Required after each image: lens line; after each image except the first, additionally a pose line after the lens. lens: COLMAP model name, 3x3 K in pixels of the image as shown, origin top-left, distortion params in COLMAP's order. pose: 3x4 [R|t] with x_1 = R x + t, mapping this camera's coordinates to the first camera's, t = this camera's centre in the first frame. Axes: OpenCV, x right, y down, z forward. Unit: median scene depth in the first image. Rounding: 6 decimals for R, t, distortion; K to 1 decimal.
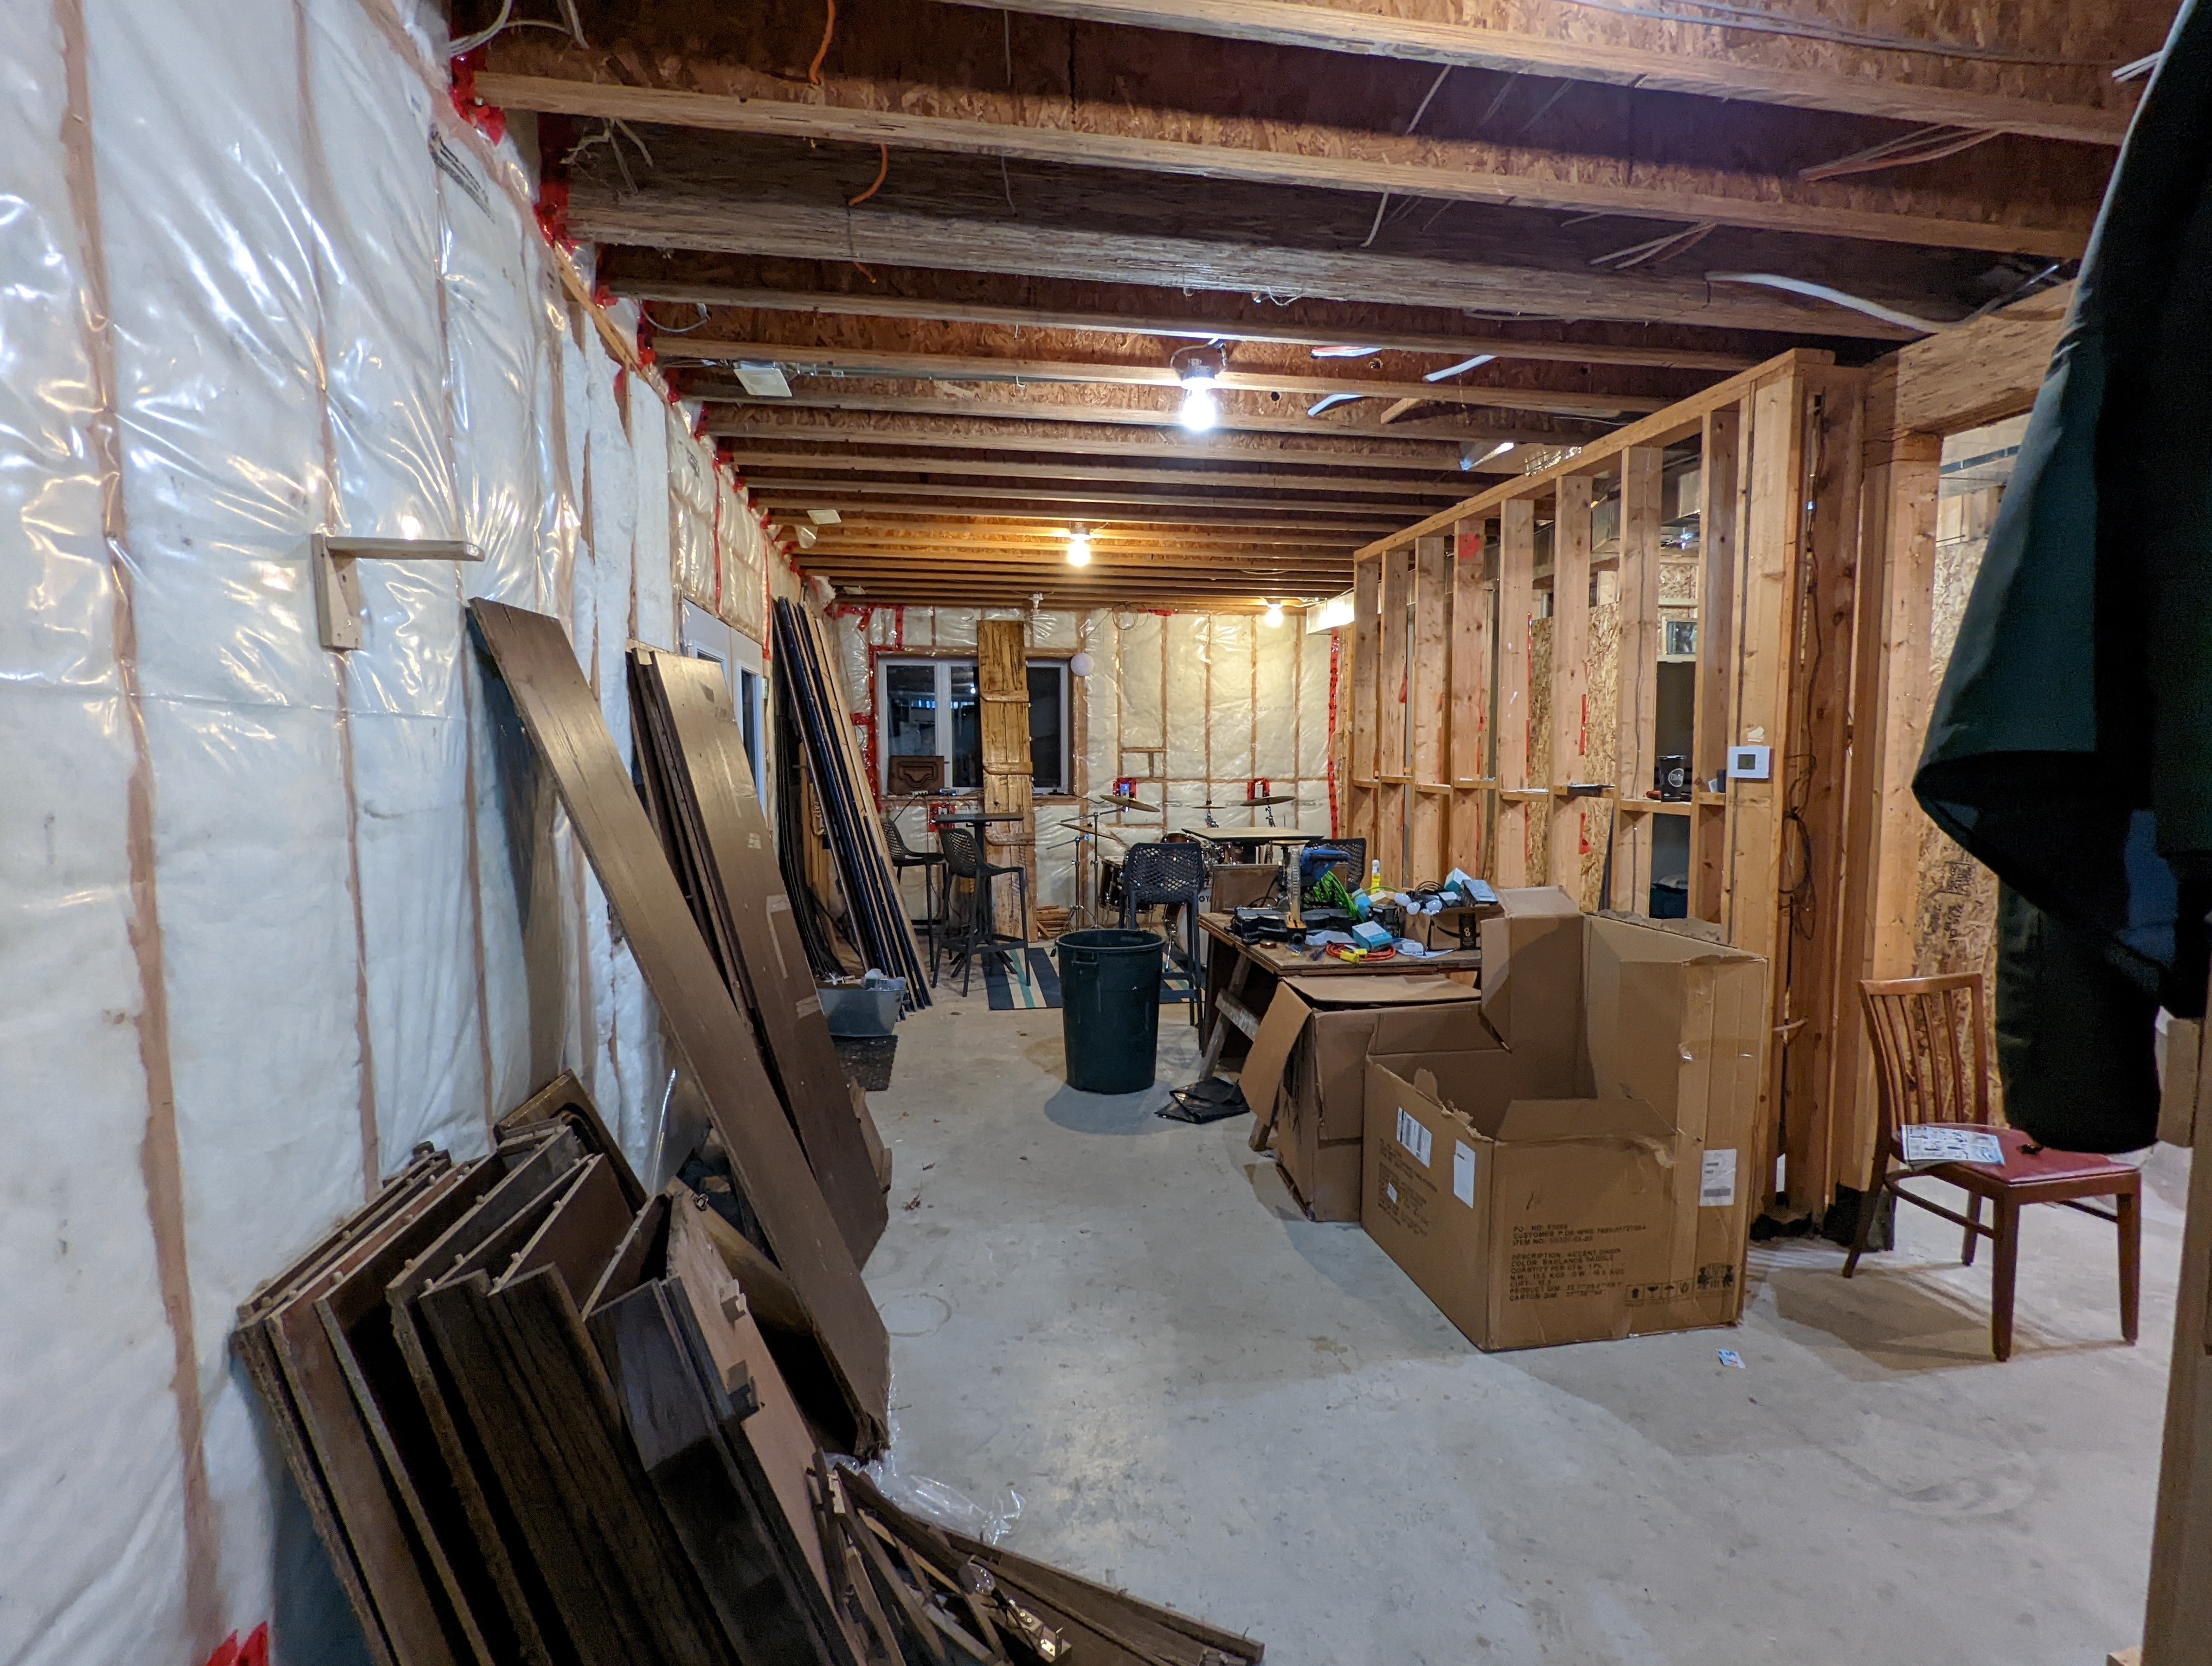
lens RADIAL K [[1048.0, 0, 1100.9], [0, 1048.0, 835.0], [0, 0, 1]] dist [0.001295, -0.001388]
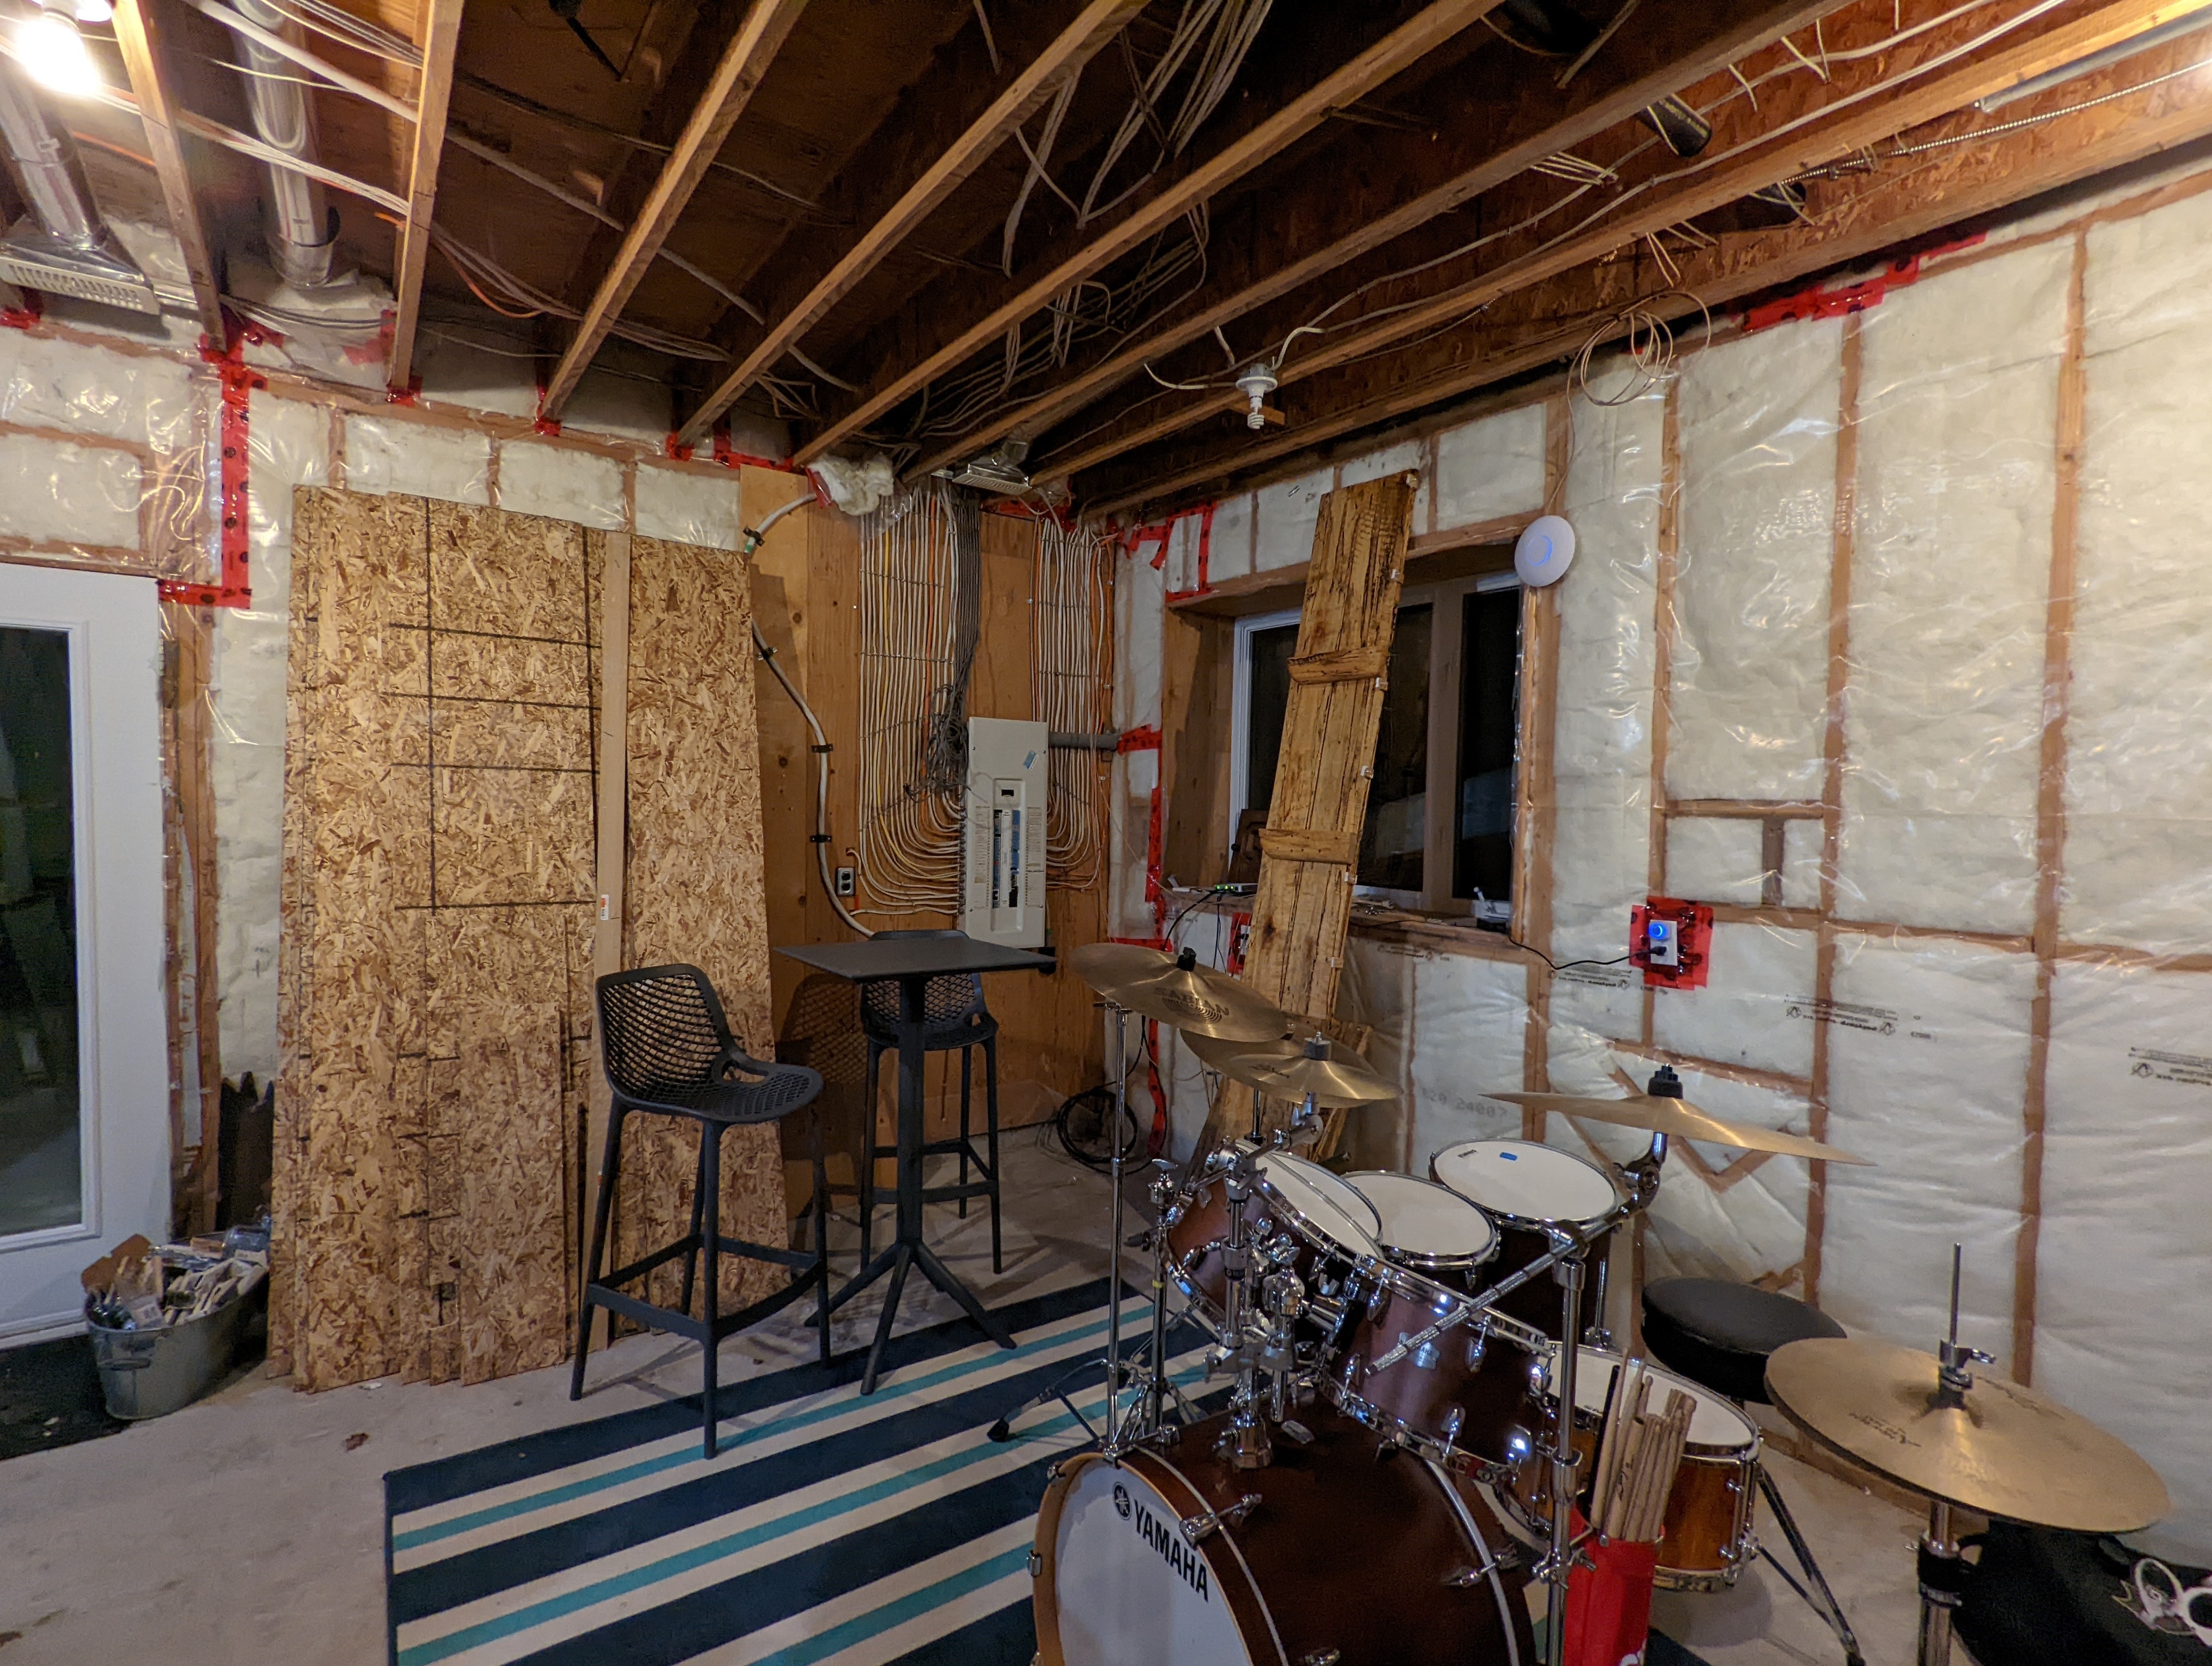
lens RADIAL K [[1048.0, 0, 1107.1], [0, 1048.0, 829.2], [0, 0, 1]] dist [0.001295, -0.001388]
pose [[0.438543, 0.037856, -0.897912, 0.222829], [-0.096830, 0.995287, -0.005331, -0.057248], [0.893478, 0.089283, 0.440142, 0.719747]]
